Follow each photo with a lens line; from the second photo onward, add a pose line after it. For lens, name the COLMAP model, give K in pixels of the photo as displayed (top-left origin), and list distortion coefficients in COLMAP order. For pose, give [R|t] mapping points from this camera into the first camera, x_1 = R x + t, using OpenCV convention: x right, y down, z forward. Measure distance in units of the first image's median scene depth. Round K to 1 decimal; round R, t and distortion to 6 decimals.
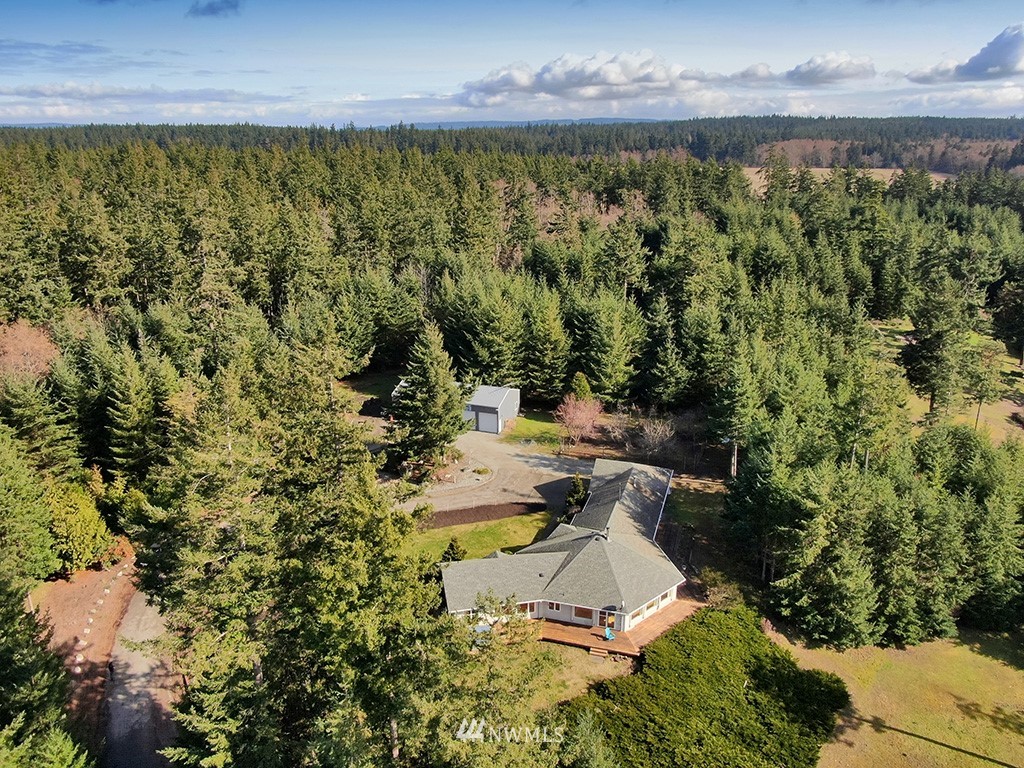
lens RADIAL K [[791.0, 0, 512.0], [0, 791.0, 384.0], [0, 0, 1]] dist [-0.013640, -0.005393]
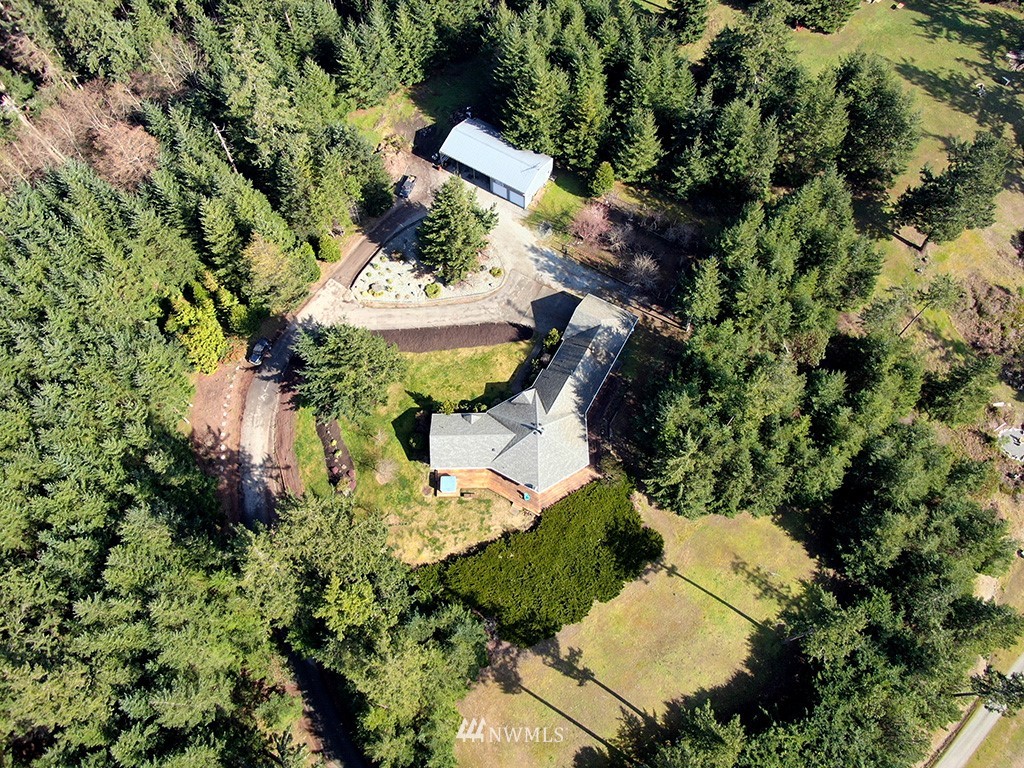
lens RADIAL K [[735.4, 0, 512.0], [0, 735.4, 384.0], [0, 0, 1]] dist [-0.008797, -0.006238]
pose [[0.978191, 0.182112, -0.099889, 0.199802], [-0.051154, 0.677321, 0.733907, -0.934197], [0.201310, -0.712792, 0.671865, 0.140022]]
